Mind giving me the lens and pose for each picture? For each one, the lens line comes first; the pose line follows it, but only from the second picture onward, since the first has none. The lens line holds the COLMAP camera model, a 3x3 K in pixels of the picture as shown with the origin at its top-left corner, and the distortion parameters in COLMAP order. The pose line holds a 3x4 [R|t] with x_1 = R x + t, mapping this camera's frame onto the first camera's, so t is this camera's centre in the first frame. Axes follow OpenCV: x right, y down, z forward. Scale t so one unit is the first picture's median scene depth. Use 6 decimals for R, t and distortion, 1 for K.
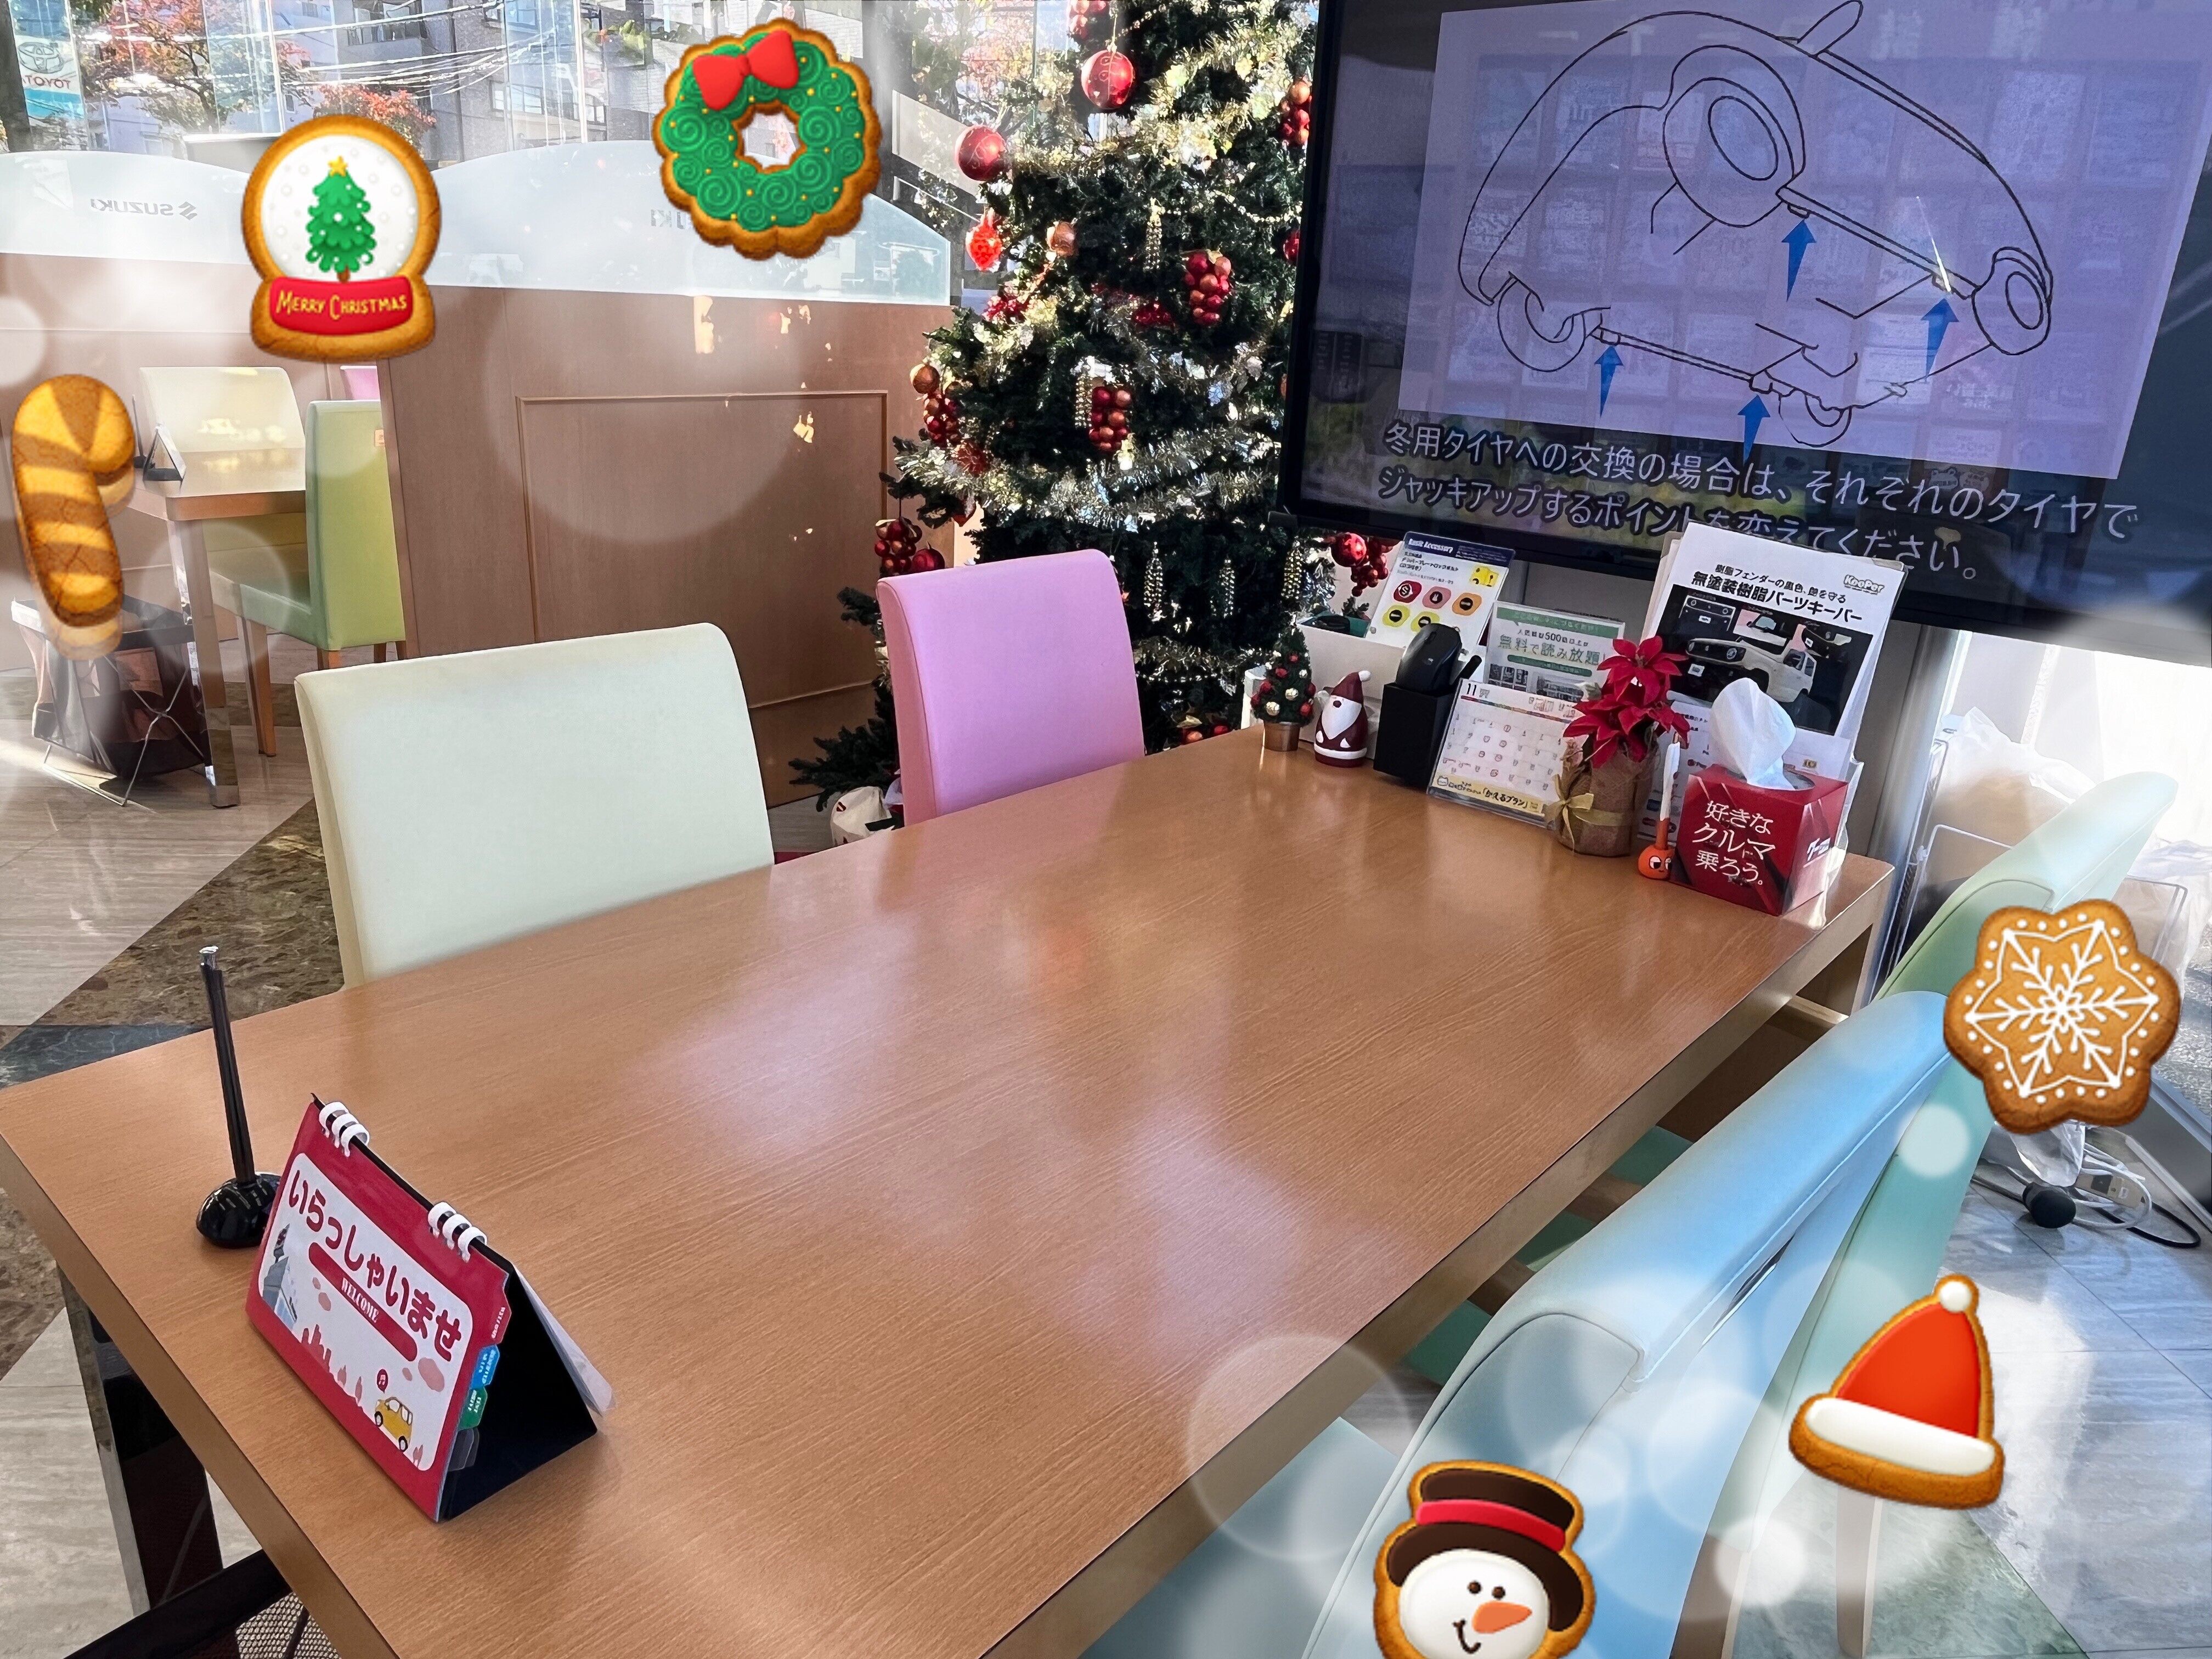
lens RADIAL K [[1524.6, 0, 1106.0], [0, 1524.6, 829.5], [0, 0, 1]] dist [-0.003908, -0.001433]
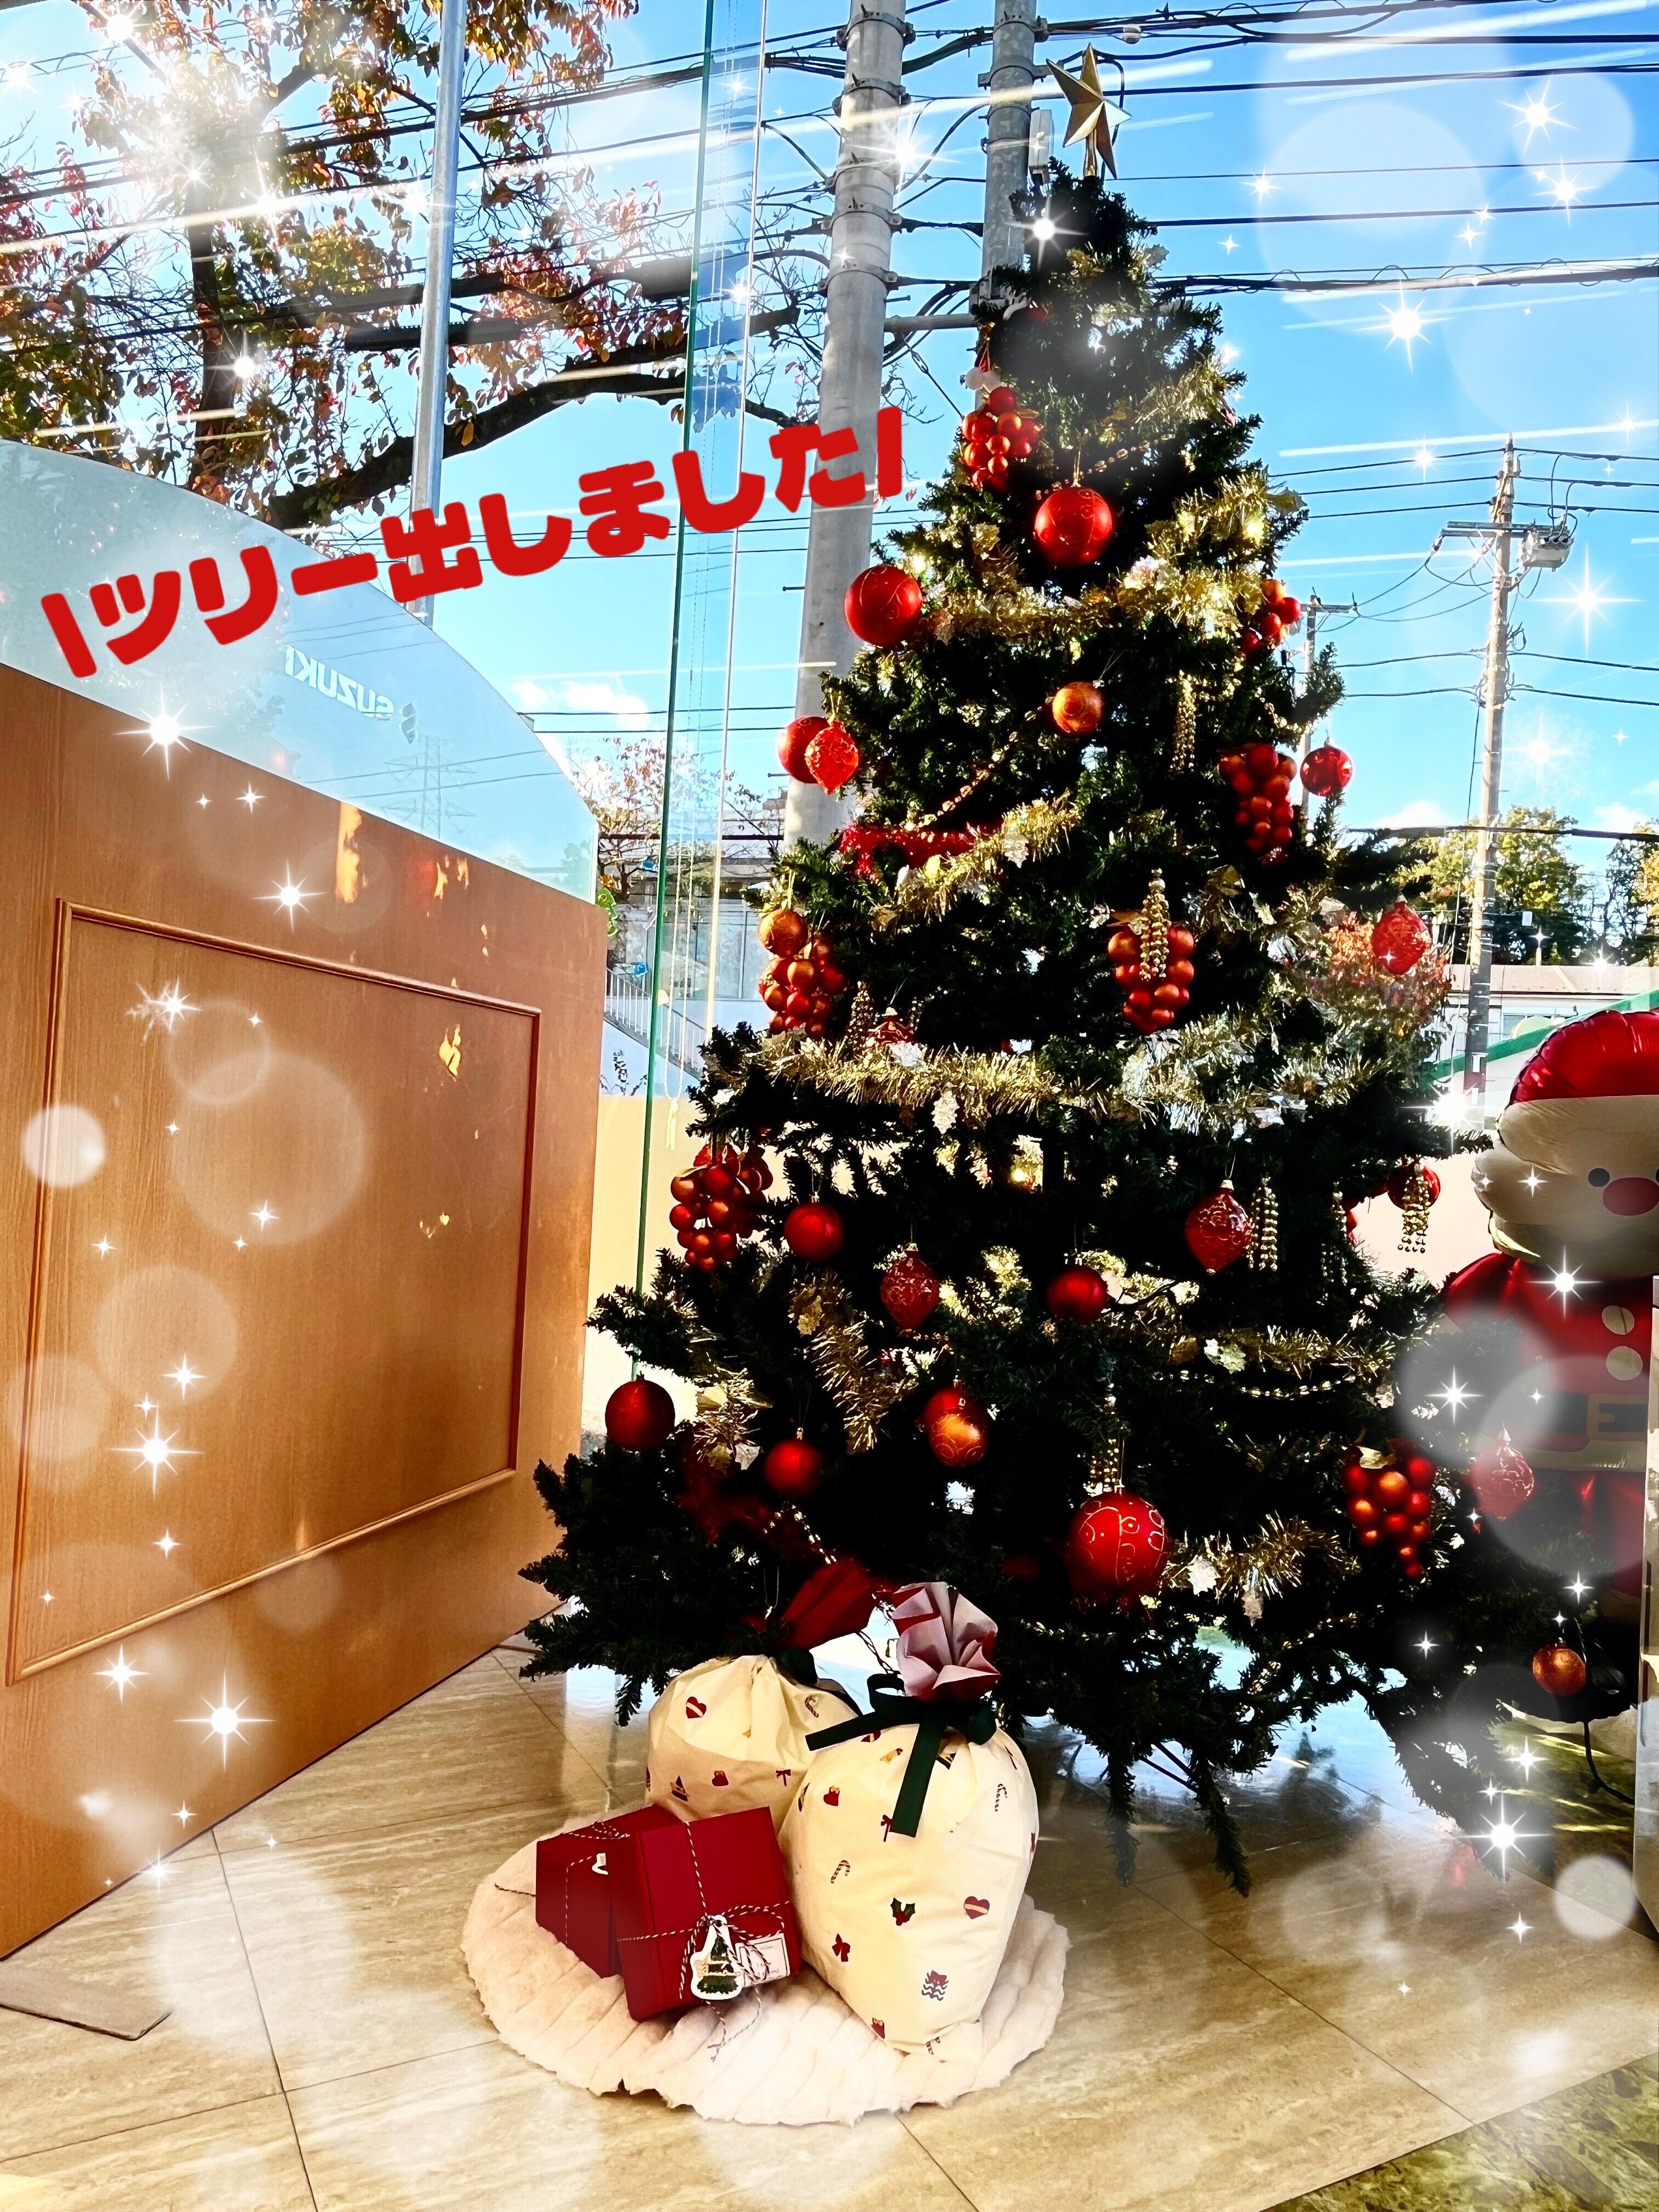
lens RADIAL K [[1524.6, 0, 829.5], [0, 1524.6, 1106.0], [0, 0, 1]] dist [-0.003908, -0.001433]
pose [[0.917793, 0.009934, 0.396935, -0.316513], [0.128585, 0.938378, -0.320799, -0.030422], [-0.375662, 0.345467, 0.859960, 0.453326]]
